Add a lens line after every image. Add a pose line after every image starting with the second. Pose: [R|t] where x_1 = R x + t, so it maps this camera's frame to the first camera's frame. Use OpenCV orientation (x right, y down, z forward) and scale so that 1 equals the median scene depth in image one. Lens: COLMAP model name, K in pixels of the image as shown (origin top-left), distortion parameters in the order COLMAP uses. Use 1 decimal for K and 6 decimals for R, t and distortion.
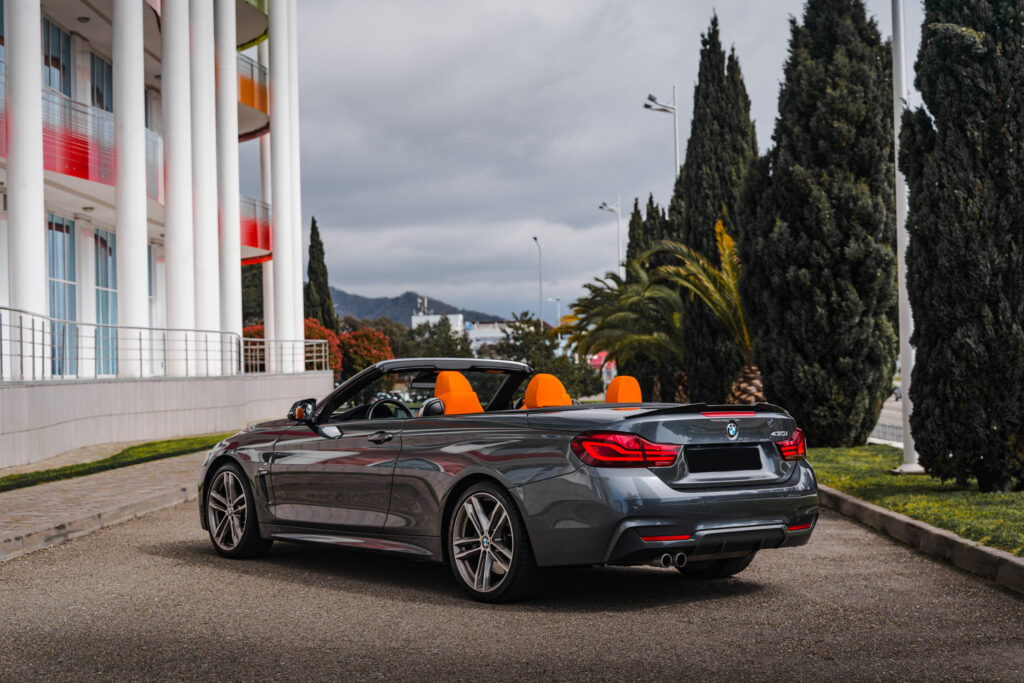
lens RADIAL K [[1544.9, 0, 547.4], [0, 1544.9, 359.2], [0, 0, 1]] dist [-0.158978, 0.113375]
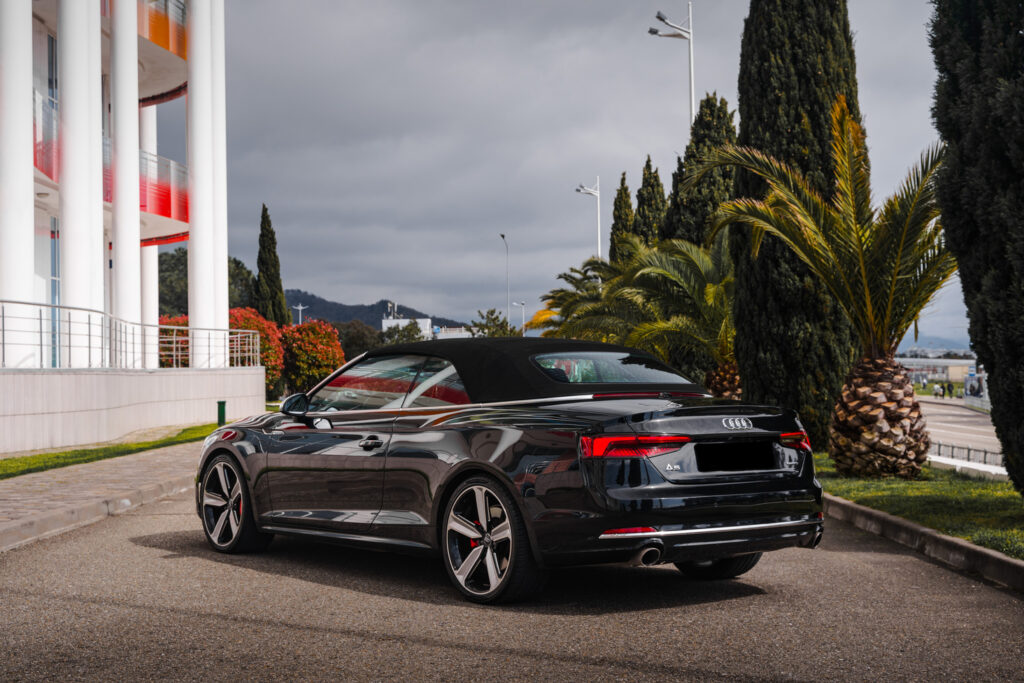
lens RADIAL K [[1447.7, 0, 512.0], [0, 1447.7, 341.5], [0, 0, 1]] dist [0.015039, -0.024659]
pose [[0.999922, 0.012503, 0.000449, -0.005571], [-0.012495, 0.999805, -0.015271, 0.005122], [-0.000640, 0.015265, 0.999883, 0.268981]]
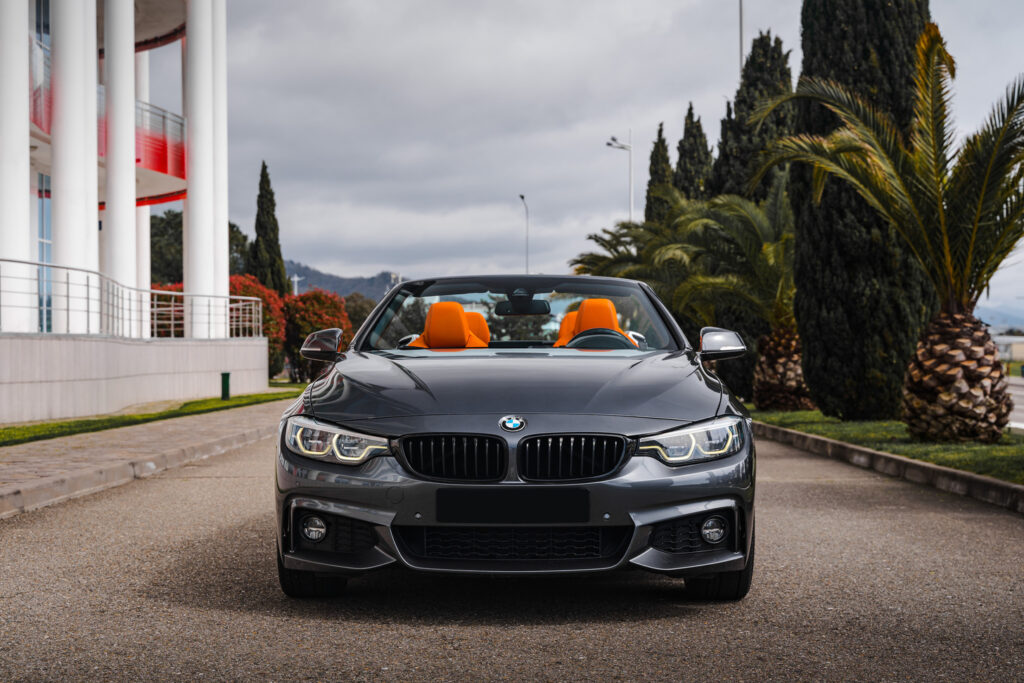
lens RADIAL K [[1599.2, 0, 504.6], [0, 1599.2, 359.1], [0, 0, 1]] dist [-0.010858, 0.118078]
pose [[0.999847, 0.010888, -0.013675, -0.012509], [-0.010734, 0.999879, 0.011304, 0.009974], [0.013797, -0.011155, 0.999843, 0.261498]]
